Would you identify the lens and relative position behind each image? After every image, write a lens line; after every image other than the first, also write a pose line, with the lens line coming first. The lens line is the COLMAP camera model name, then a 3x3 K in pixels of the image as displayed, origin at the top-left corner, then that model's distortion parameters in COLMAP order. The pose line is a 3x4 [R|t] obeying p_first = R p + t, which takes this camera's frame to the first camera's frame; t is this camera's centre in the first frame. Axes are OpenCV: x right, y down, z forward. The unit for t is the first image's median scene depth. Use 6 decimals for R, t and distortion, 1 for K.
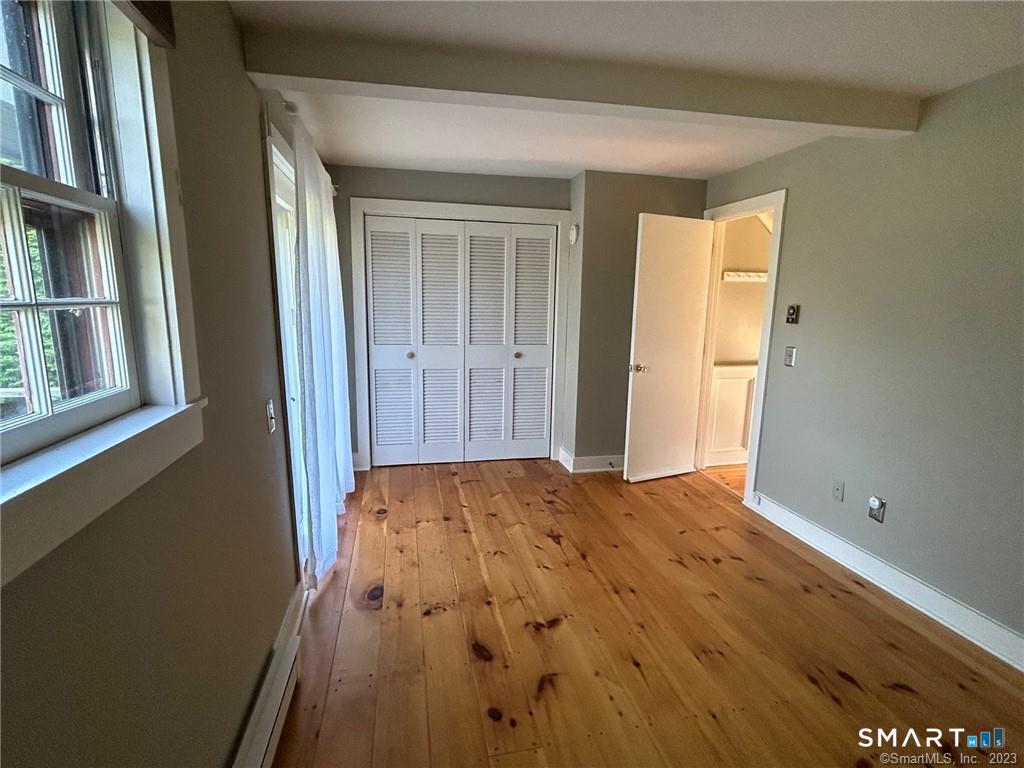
lens RADIAL K [[496.2, 0, 512.0], [0, 496.2, 384.0], [0, 0, 1]] dist [-0.001504, -0.000133]
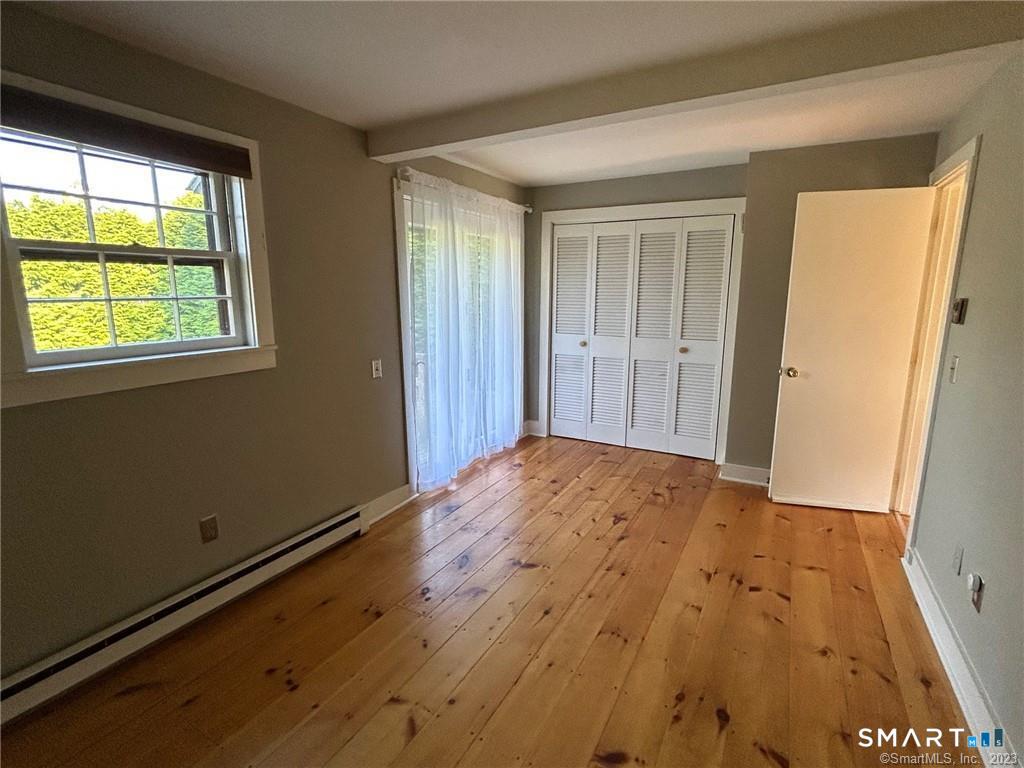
lens RADIAL K [[496.2, 0, 512.0], [0, 496.2, 384.0], [0, 0, 1]] dist [-0.001504, -0.000133]
pose [[0.755055, 0.107181, -0.646842, 0.435197], [-0.101251, 0.993775, 0.046477, -0.002501], [0.647797, 0.030401, 0.761206, 0.026694]]
